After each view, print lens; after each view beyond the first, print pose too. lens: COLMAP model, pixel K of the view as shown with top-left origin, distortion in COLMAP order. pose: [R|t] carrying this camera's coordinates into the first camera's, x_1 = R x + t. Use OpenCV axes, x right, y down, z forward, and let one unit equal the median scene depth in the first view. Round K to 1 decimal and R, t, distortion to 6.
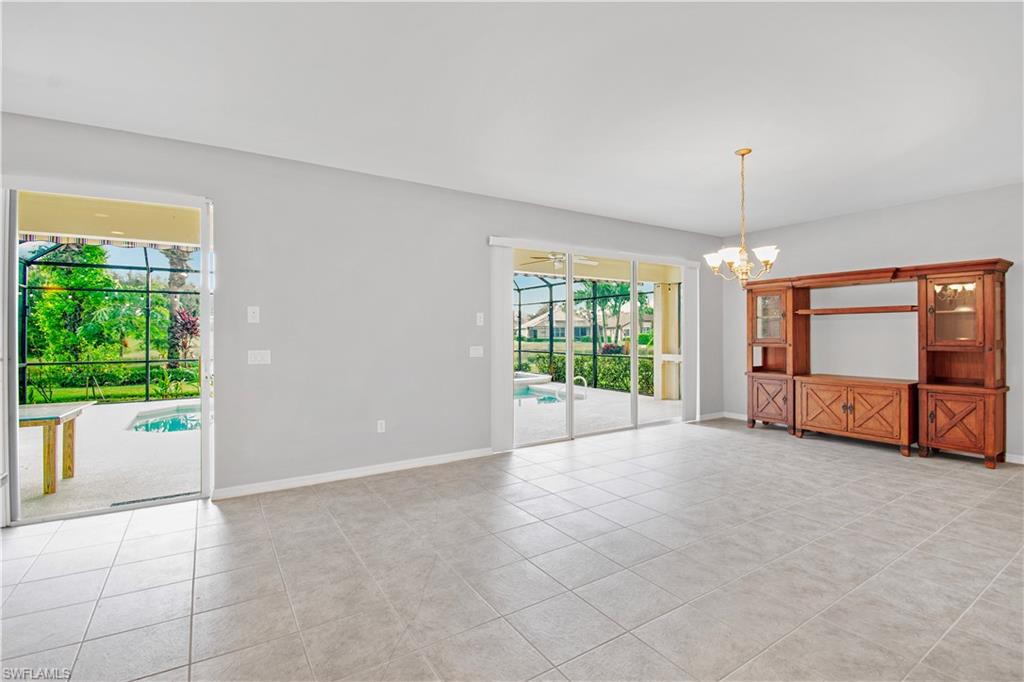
lens RADIAL K [[473.1, 0, 530.0], [0, 473.1, 339.5], [0, 0, 1]] dist [0.002810, -0.017365]
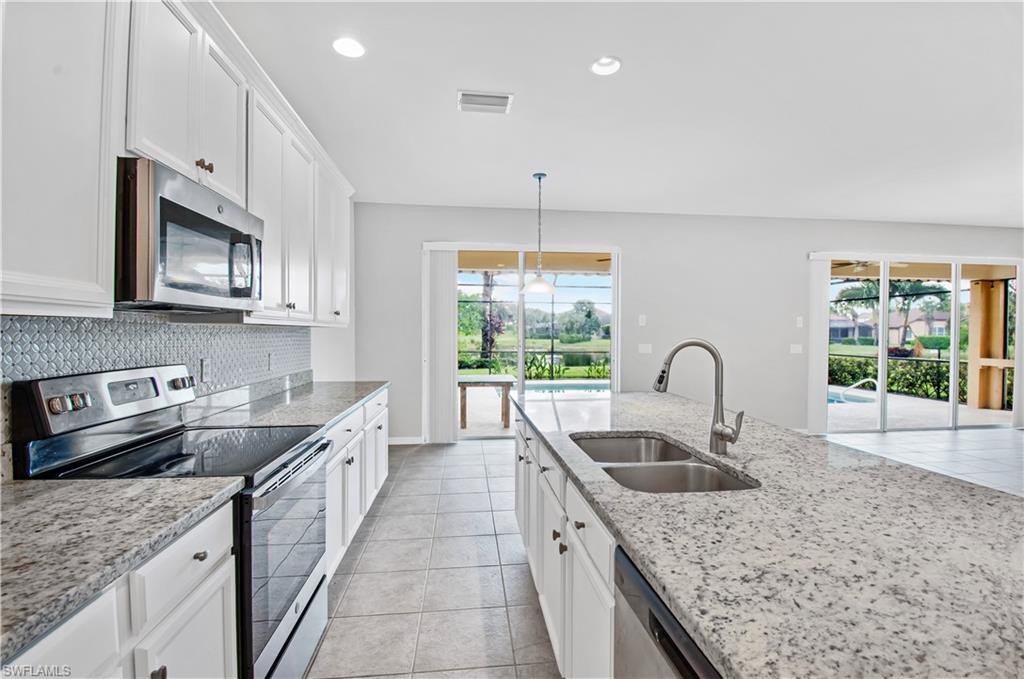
lens RADIAL K [[473.1, 0, 530.0], [0, 473.1, 338.0], [0, 0, 1]] dist [0.002810, -0.017365]
pose [[0.891389, 0.010285, -0.453123, -0.065730], [-0.011814, 0.999930, -0.000545, 0.002476], [0.453085, 0.005840, 0.891448, -0.145625]]
